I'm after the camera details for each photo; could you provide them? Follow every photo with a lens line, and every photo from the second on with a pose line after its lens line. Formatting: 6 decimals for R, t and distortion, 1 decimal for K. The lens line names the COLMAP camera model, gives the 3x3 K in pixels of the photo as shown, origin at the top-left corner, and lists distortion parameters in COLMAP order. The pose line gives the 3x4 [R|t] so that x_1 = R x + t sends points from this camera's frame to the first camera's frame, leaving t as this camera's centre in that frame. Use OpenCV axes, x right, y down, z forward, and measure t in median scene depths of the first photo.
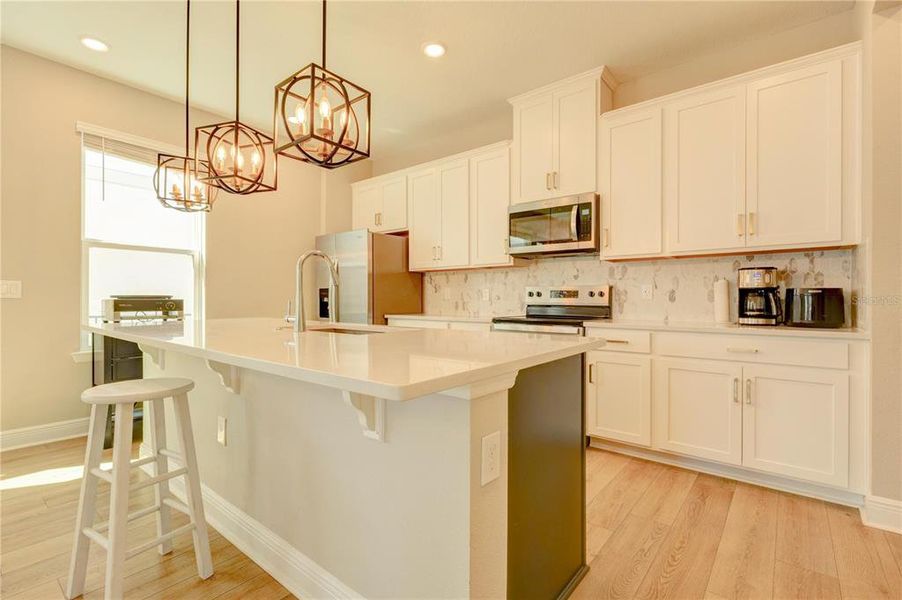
lens RADIAL K [[413.0, 0, 447.1], [0, 413.0, 302.0], [0, 0, 1]] dist [0.007941, -0.000384]
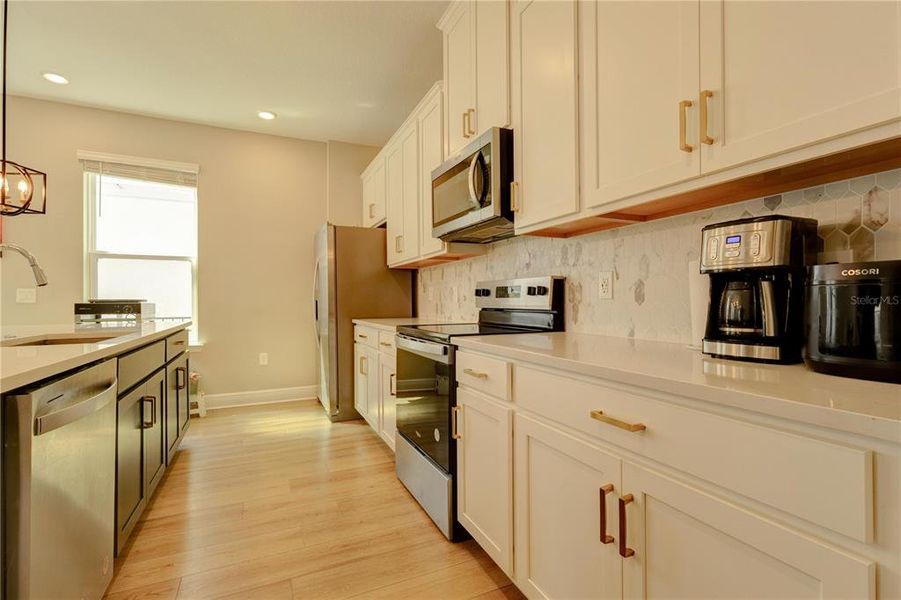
lens RADIAL K [[412.6, 0, 447.0], [0, 412.6, 301.4], [0, 0, 1]] dist [0.007941, -0.000384]
pose [[0.899816, -0.006828, -0.436217, 0.536245], [0.004373, 0.999968, -0.006631, -0.000383], [0.436248, 0.004059, 0.899817, 0.402186]]
